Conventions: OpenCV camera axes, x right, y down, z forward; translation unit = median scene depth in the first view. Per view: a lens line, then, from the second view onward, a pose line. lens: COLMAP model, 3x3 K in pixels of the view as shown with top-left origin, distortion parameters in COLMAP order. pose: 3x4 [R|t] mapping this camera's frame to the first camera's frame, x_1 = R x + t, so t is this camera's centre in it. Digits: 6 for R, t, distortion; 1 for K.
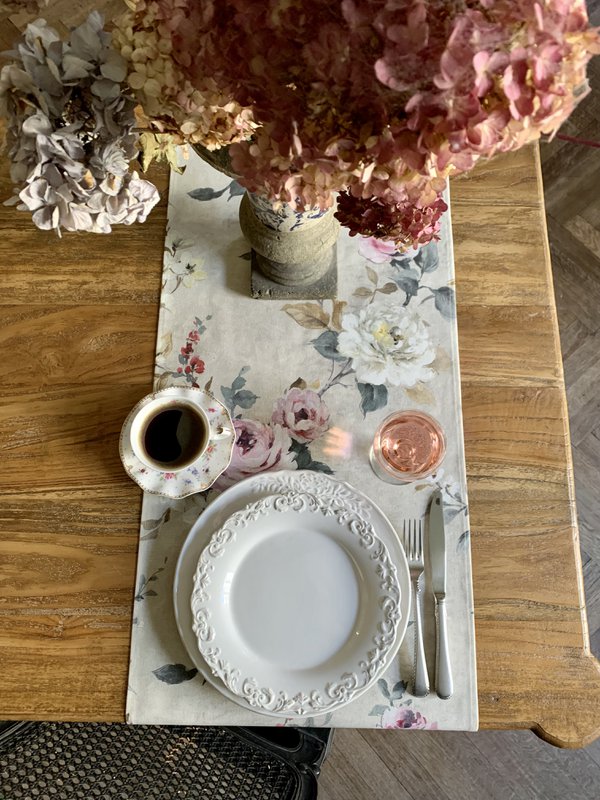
lens RADIAL K [[608.7, 0, 300.0], [0, 608.7, 400.0], [0, 0, 1]] dist [-0.001835, 0.006949]
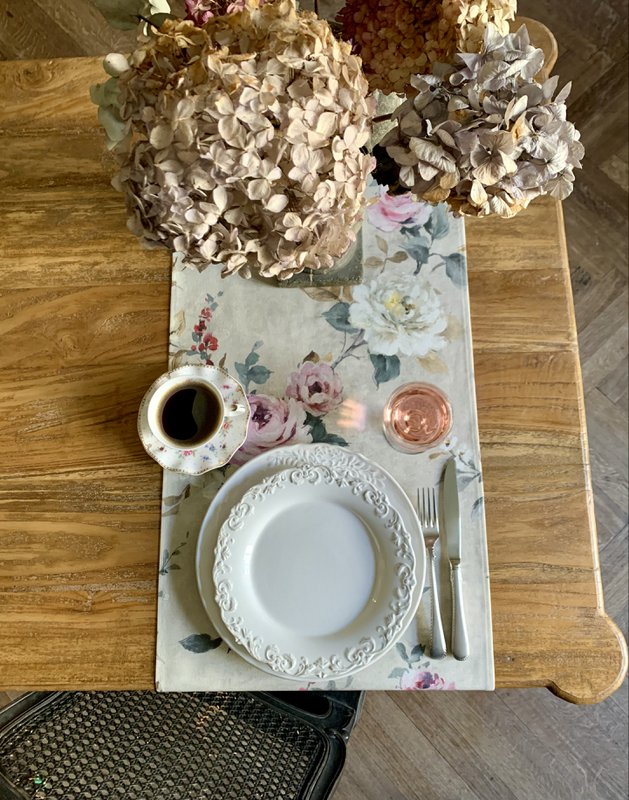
lens RADIAL K [[659.3, 0, 314.3], [0, 659.3, 379.9], [0, 0, 1]] dist [0.006934, -0.003627]
pose [[0.998894, -0.036959, -0.029056, 0.034549], [0.037943, 0.998698, 0.034098, -0.027527], [0.027758, -0.035163, 0.998996, -0.096071]]
